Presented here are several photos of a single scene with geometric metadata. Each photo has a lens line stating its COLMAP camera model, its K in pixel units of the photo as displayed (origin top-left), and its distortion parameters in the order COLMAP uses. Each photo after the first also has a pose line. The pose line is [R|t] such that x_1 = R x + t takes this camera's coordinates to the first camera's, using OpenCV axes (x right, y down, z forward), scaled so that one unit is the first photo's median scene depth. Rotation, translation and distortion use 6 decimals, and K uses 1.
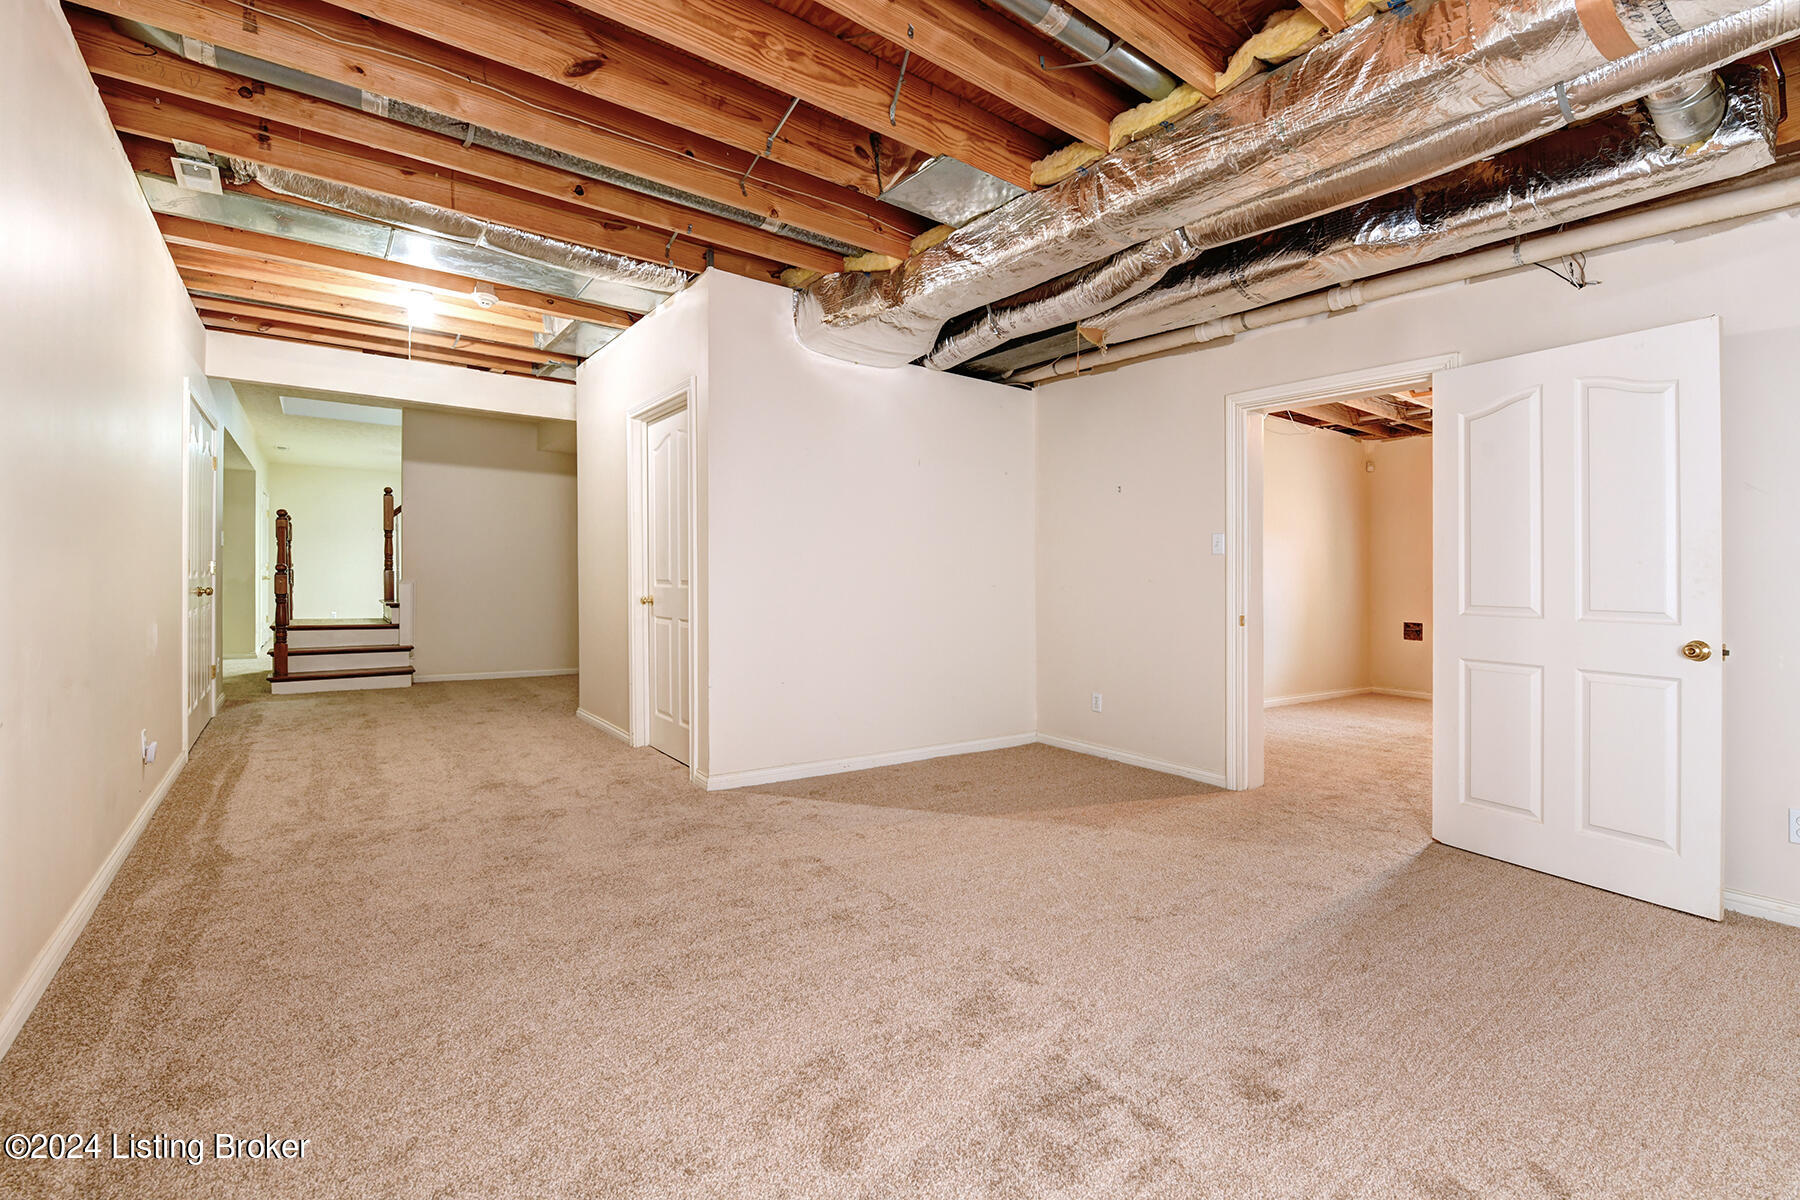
lens RADIAL K [[800.9, 0, 908.9], [0, 800.9, 584.7], [0, 0, 1]] dist [-0.008918, -0.005720]
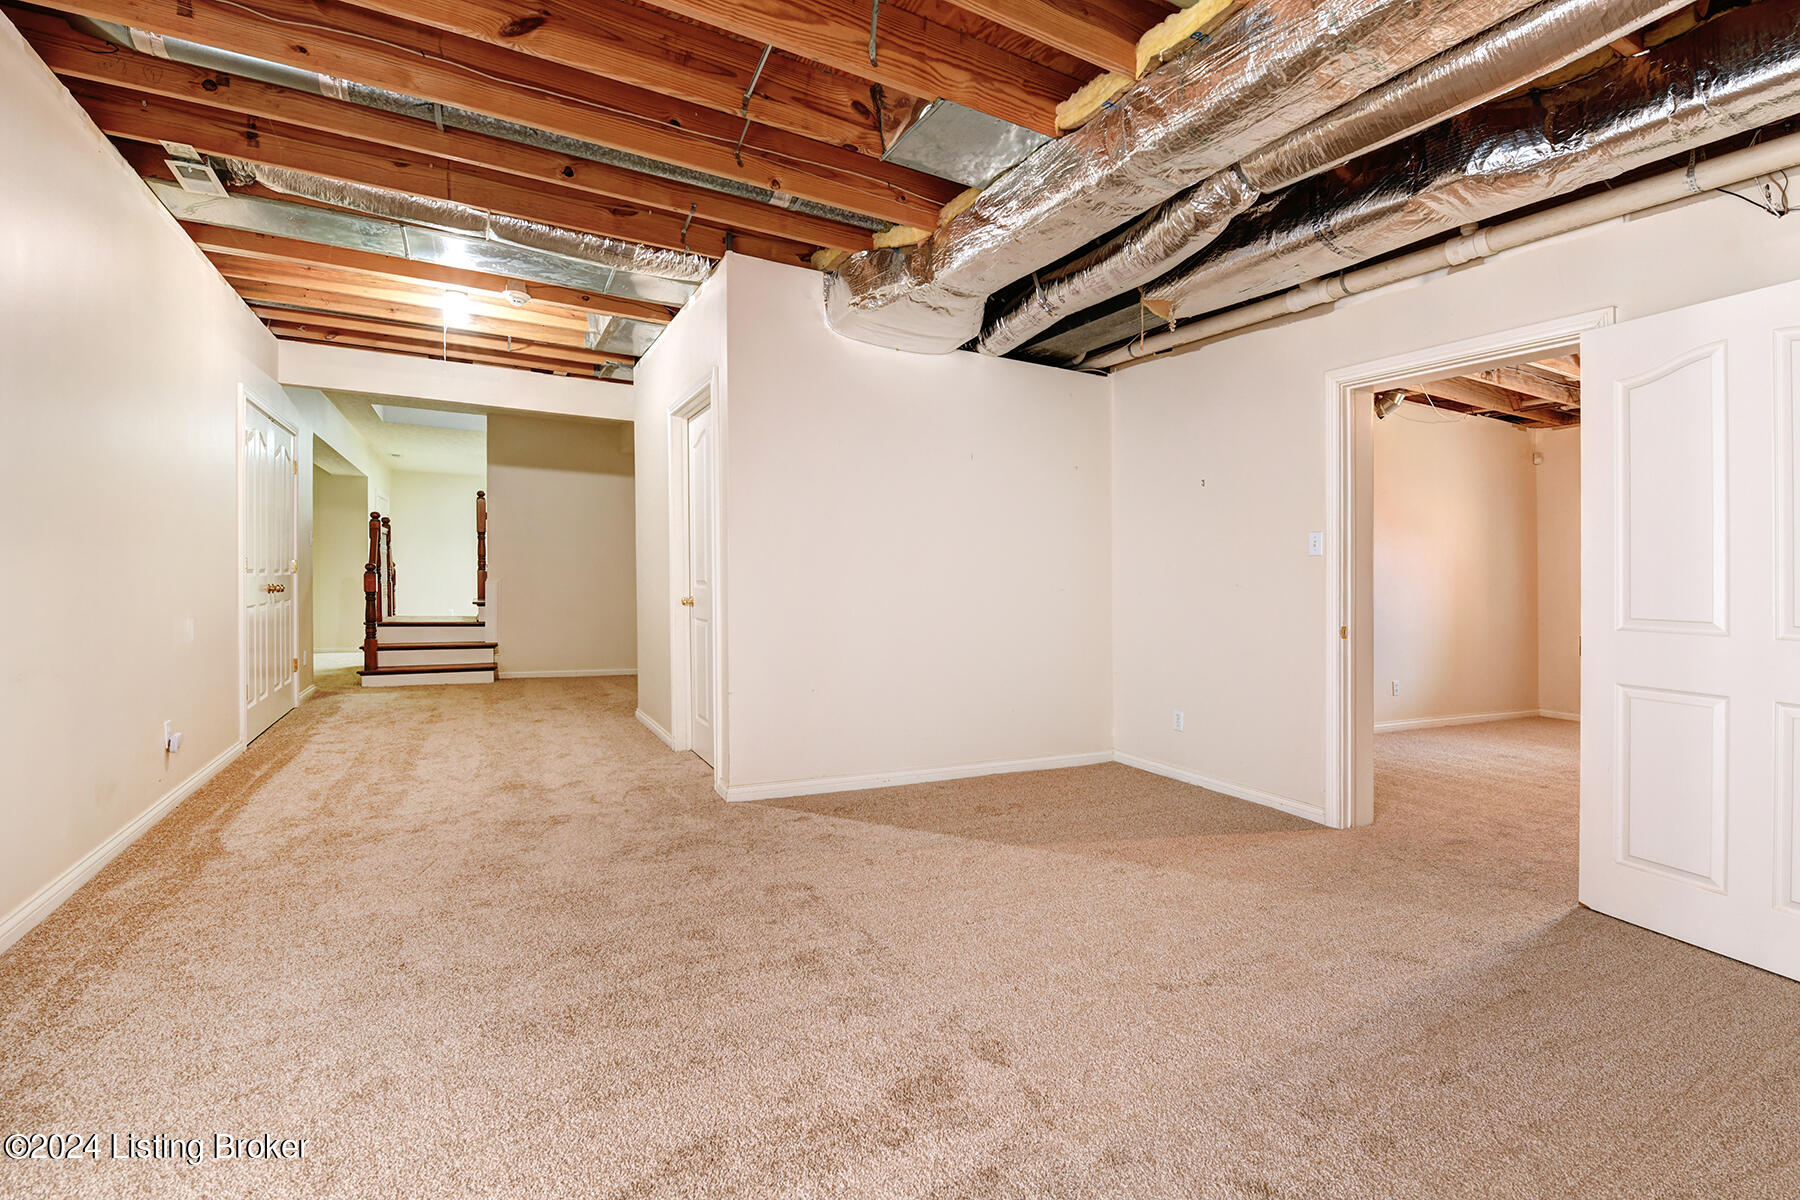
lens RADIAL K [[800.9, 0, 909.7], [0, 800.9, 586.7], [0, 0, 1]] dist [-0.008918, -0.005720]
pose [[0.987607, 0.007597, -0.156764, 0.119802], [-0.008016, 0.999966, -0.002043, 0.001660], [0.156743, 0.003274, 0.987634, 0.100761]]
